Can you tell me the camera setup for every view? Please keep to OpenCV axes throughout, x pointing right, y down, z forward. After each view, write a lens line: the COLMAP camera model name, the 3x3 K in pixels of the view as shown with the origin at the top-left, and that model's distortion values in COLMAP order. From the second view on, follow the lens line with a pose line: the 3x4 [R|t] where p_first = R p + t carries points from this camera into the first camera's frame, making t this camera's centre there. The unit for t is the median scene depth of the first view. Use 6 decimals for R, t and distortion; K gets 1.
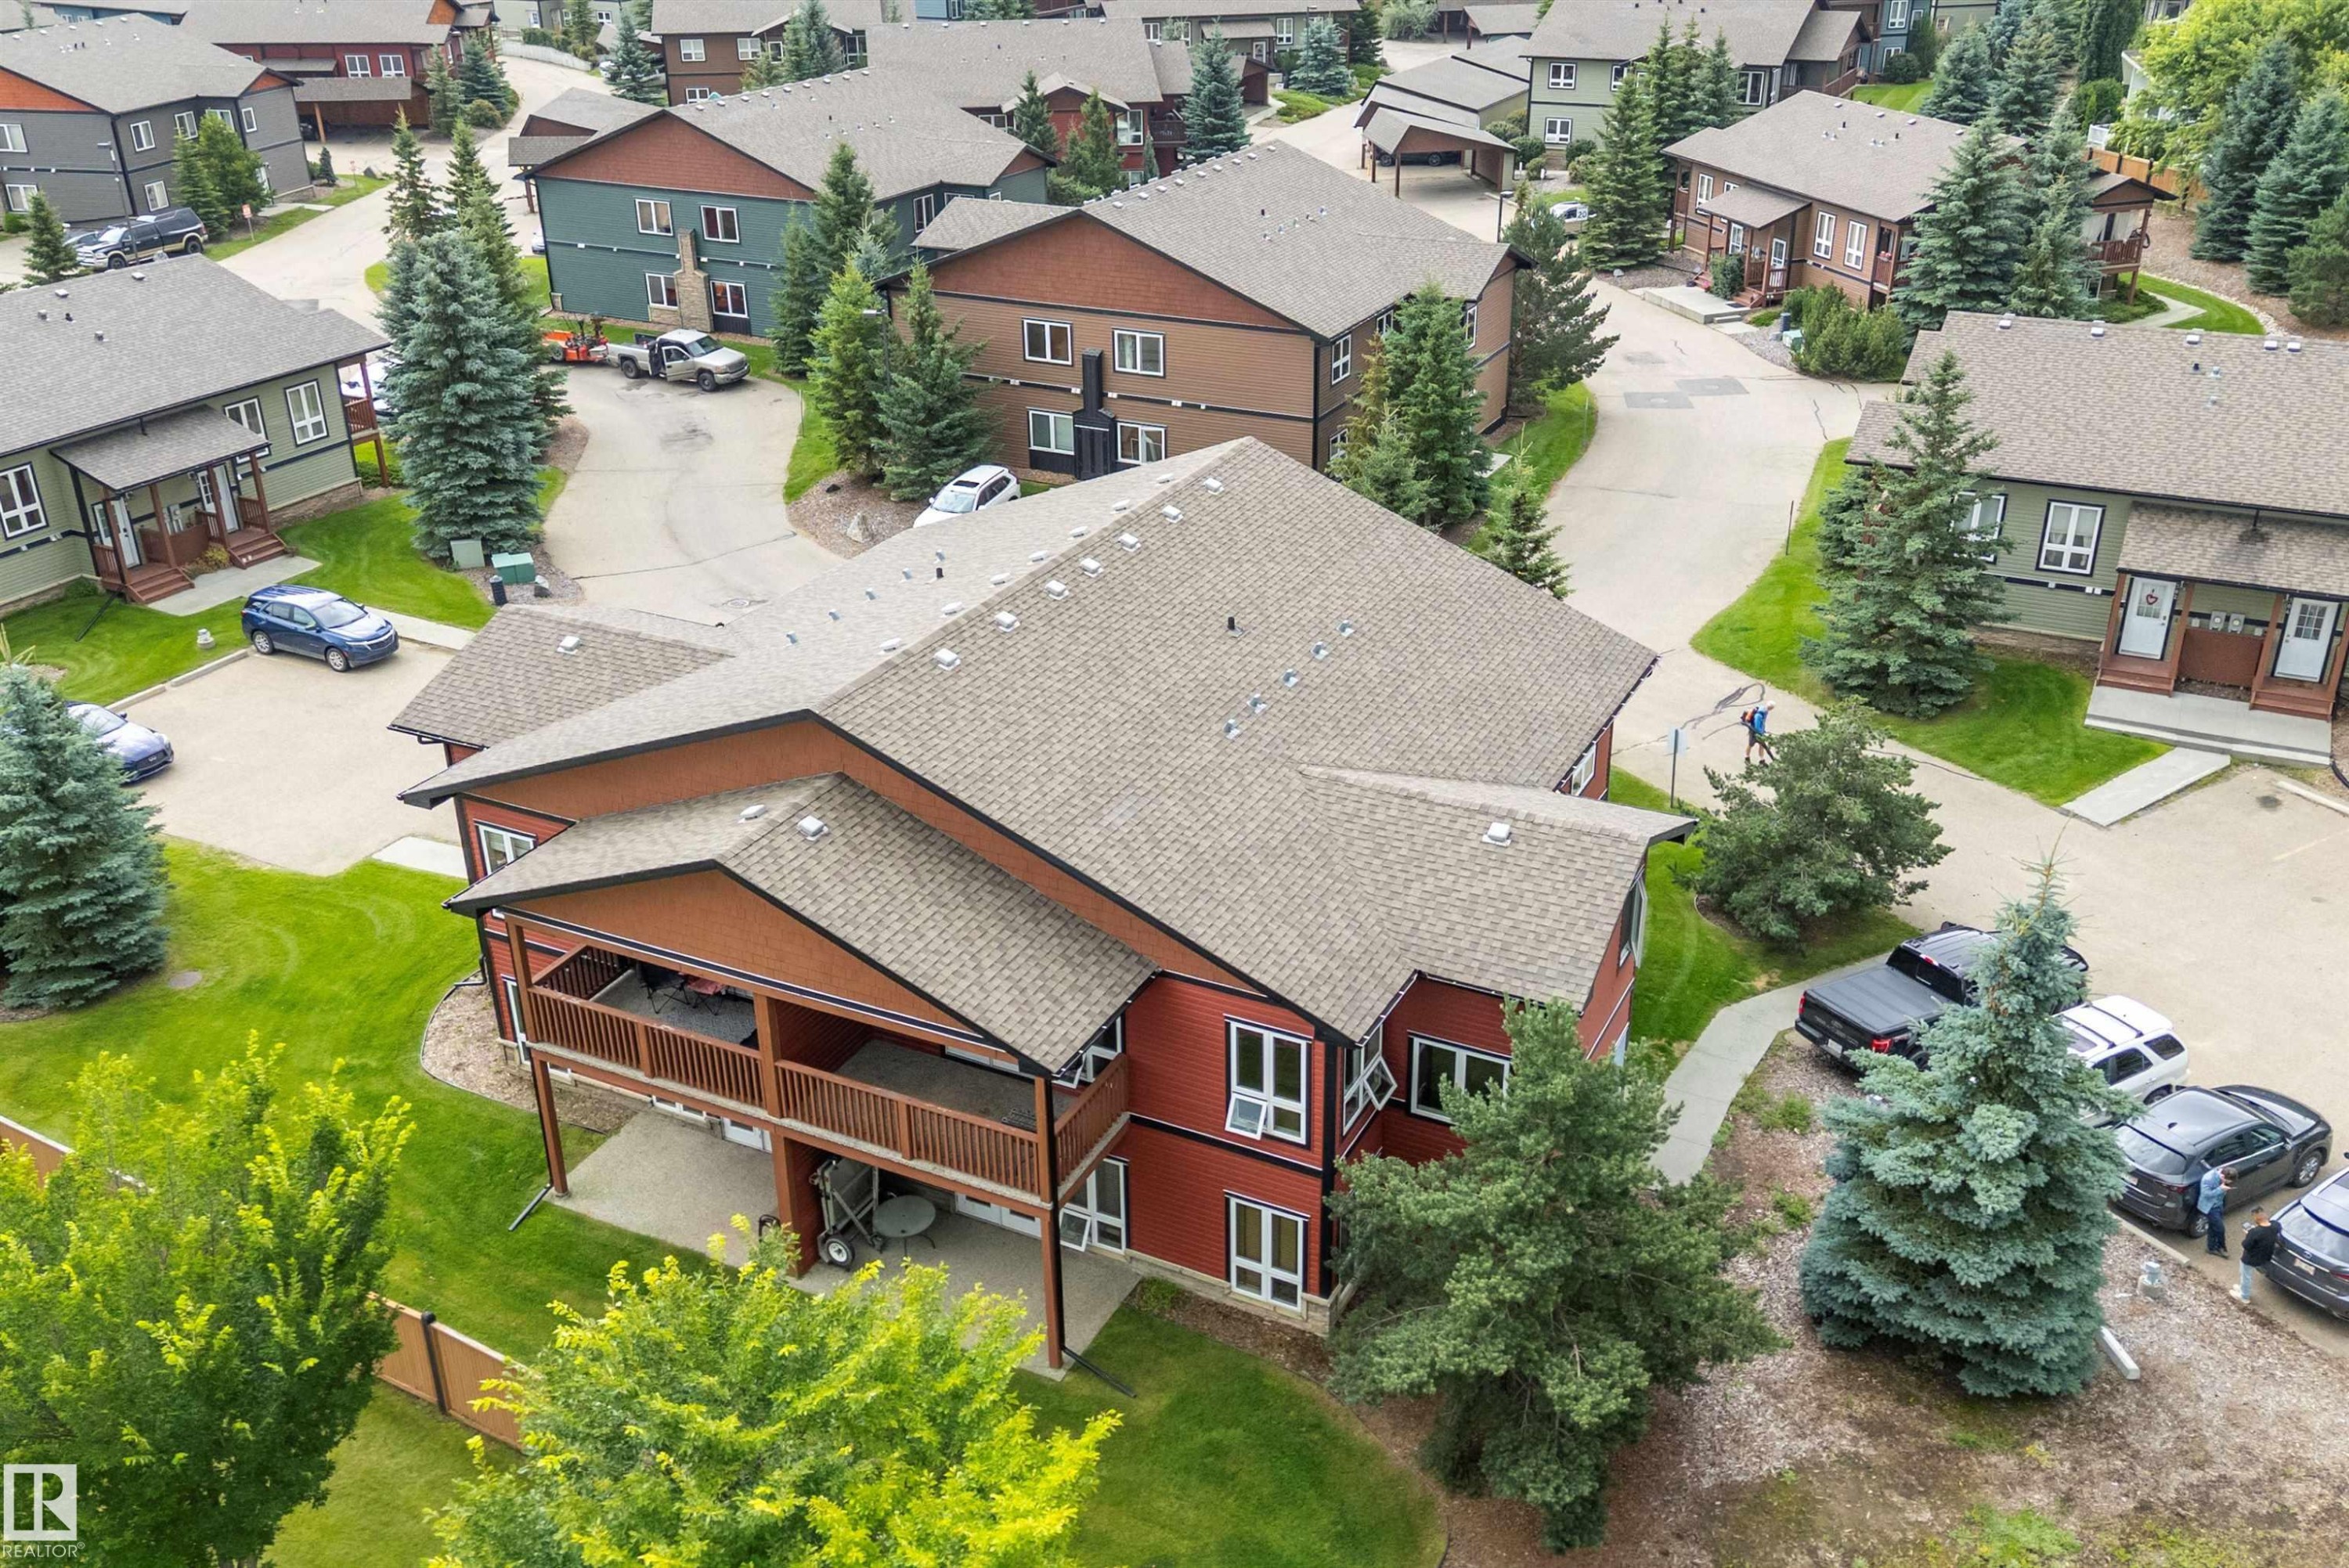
lens RADIAL K [[2013.9, 0, 1177.6], [0, 2013.9, 780.7], [0, 0, 1]] dist [0.086708, -0.047915]
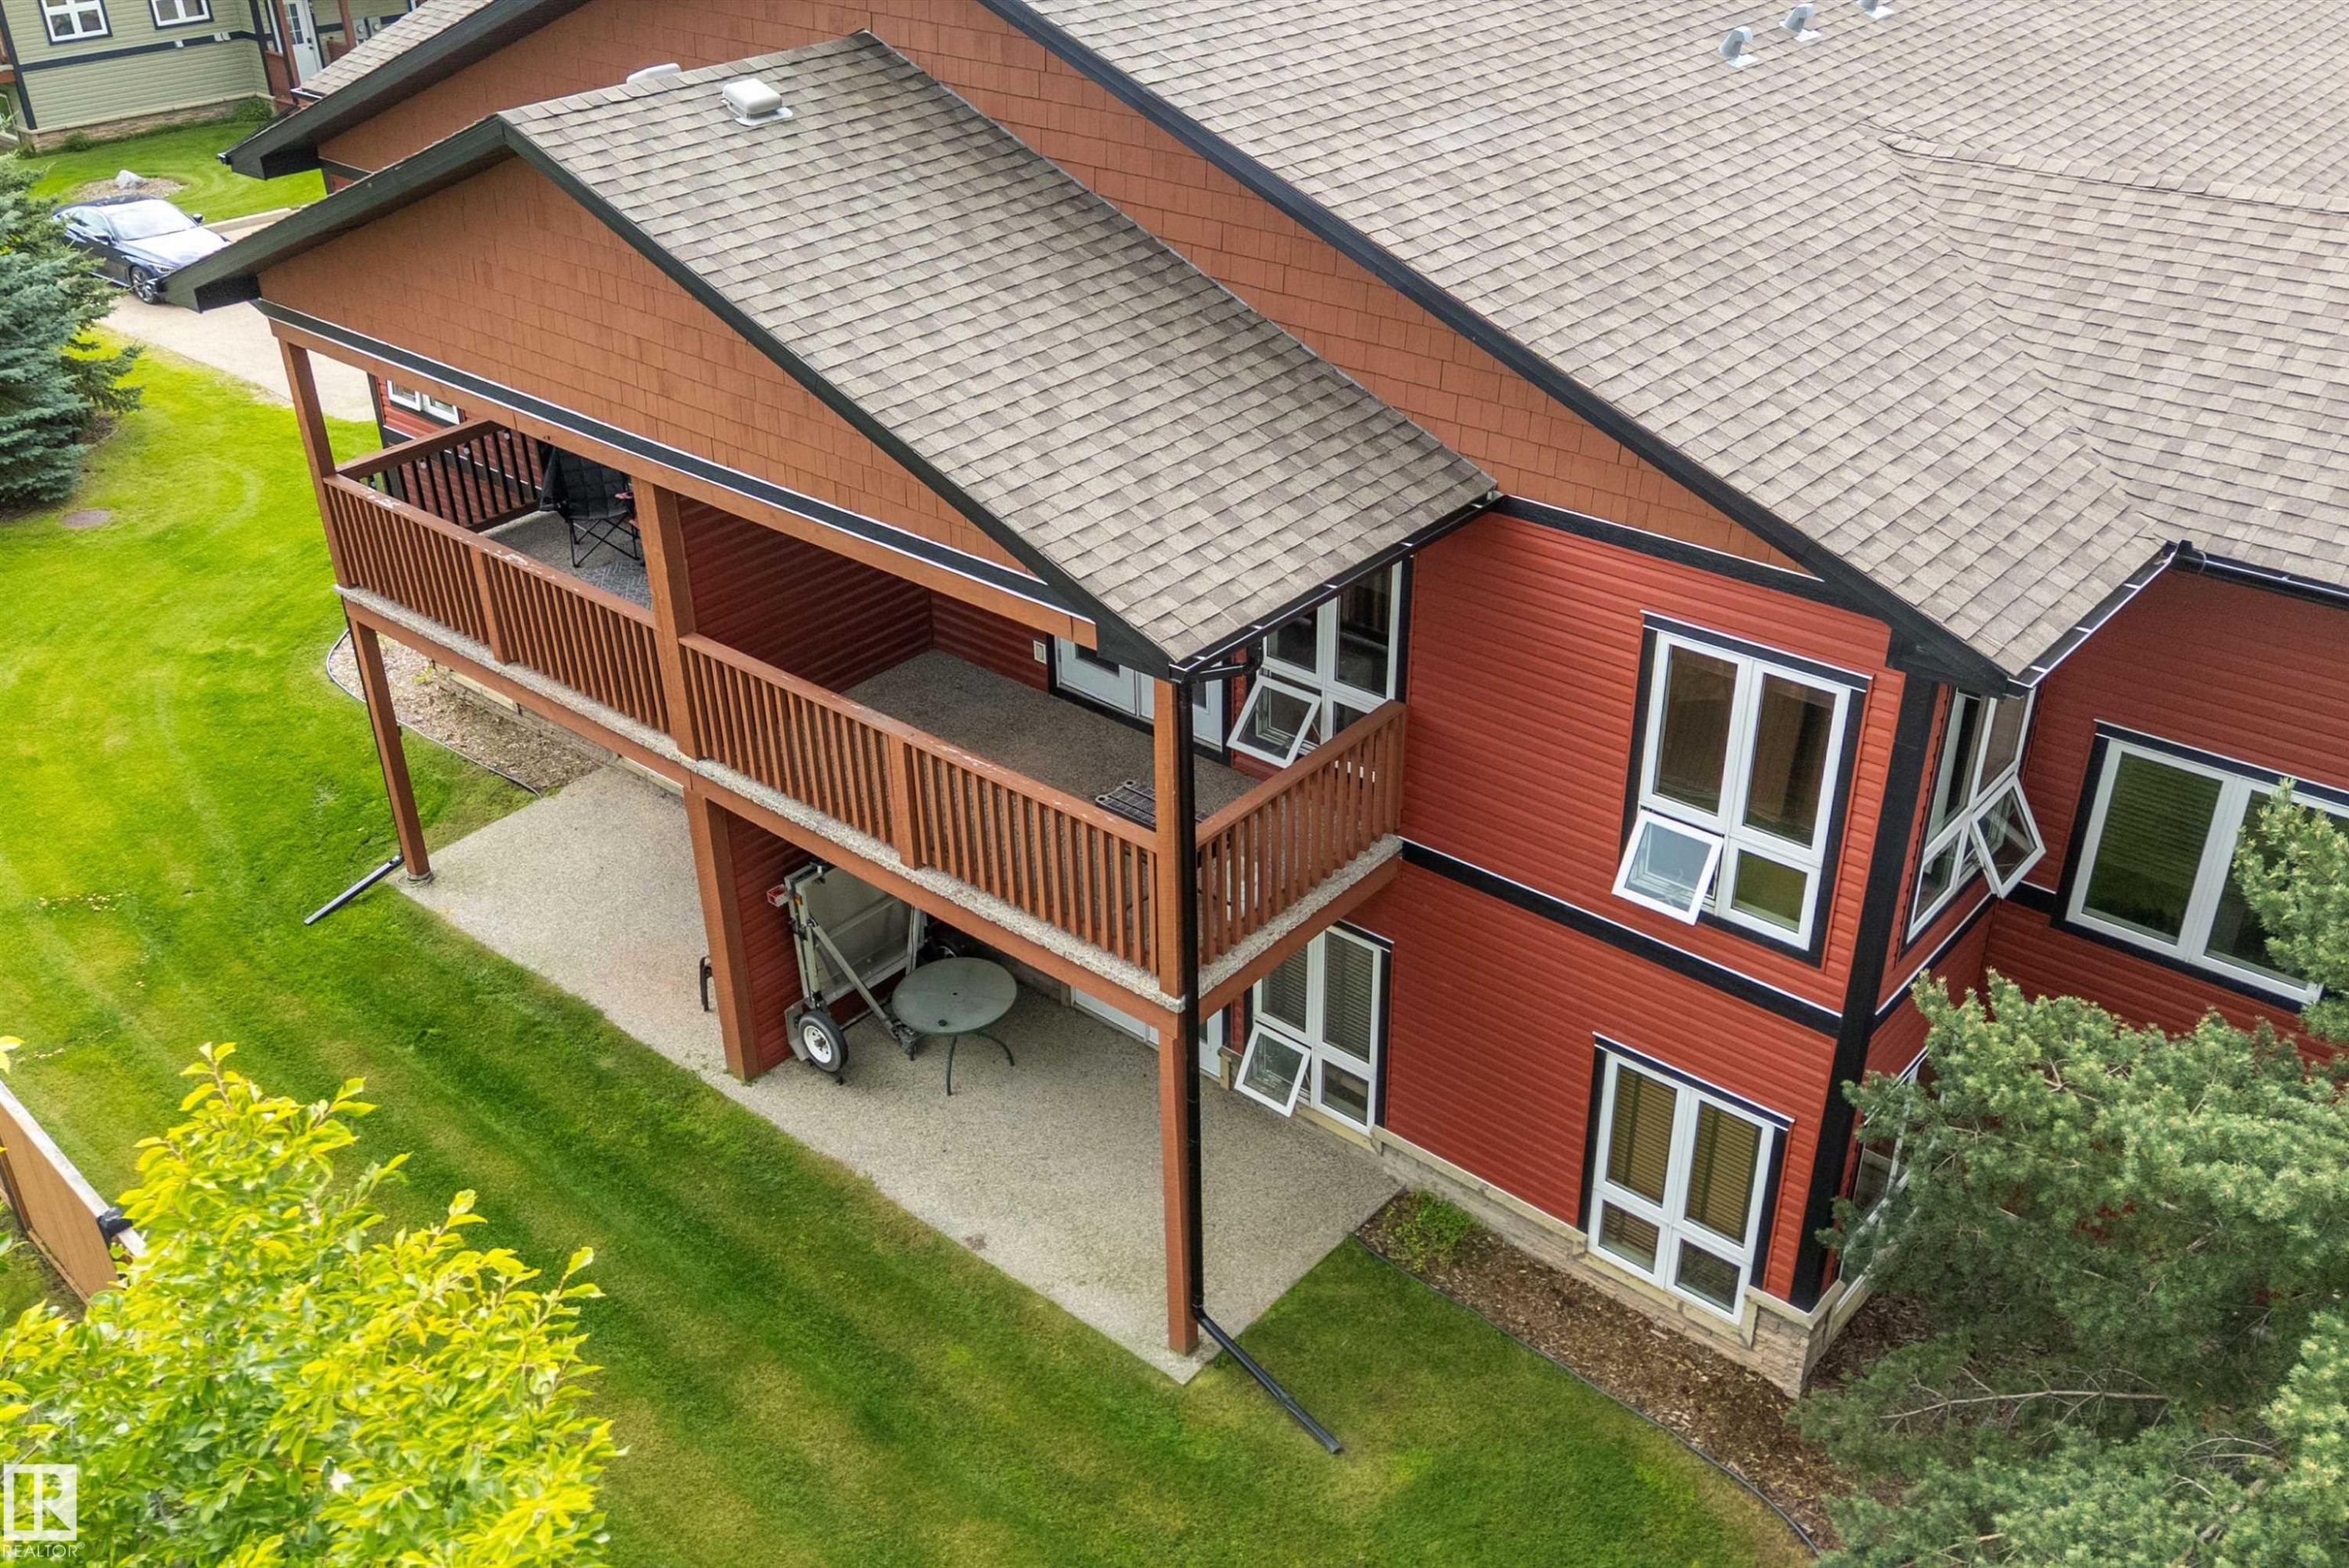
lens RADIAL K [[2013.9, 0, 1164.9], [0, 2013.9, 785.3], [0, 0, 1]] dist [0.086708, -0.047915]
pose [[0.970685, 0.116915, -0.210003, 0.018489], [-0.100464, 0.991094, 0.087405, 0.119618], [0.218352, -0.063745, 0.973786, 0.551405]]
